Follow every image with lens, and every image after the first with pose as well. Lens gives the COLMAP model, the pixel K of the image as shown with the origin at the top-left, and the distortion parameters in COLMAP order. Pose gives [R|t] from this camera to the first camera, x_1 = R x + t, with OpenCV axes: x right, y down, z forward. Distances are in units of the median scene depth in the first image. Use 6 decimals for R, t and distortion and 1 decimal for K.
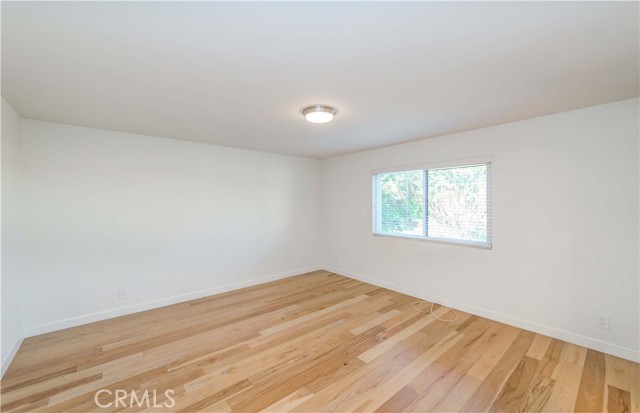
lens RADIAL K [[258.3, 0, 325.9], [0, 258.3, 206.3], [0, 0, 1]] dist [-0.002881, -0.000237]
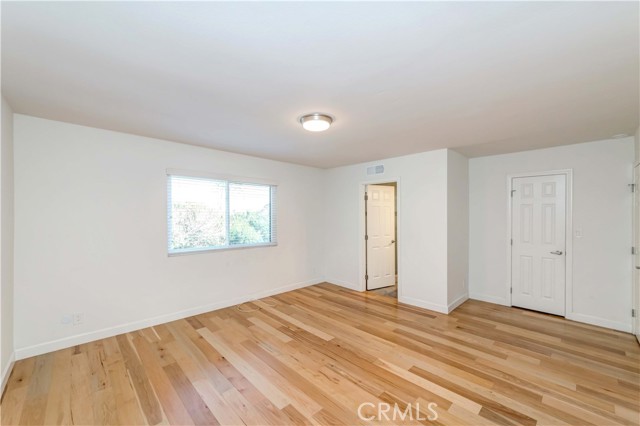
lens RADIAL K [[255.5, 0, 320.6], [0, 255.5, 215.9], [0, 0, 1]] dist [-0.001450, -0.000374]
pose [[-0.046128, -0.003338, 0.998930, -0.851348], [0.017320, 0.999841, 0.004141, -0.002146], [-0.998785, 0.017492, -0.046063, 0.863479]]
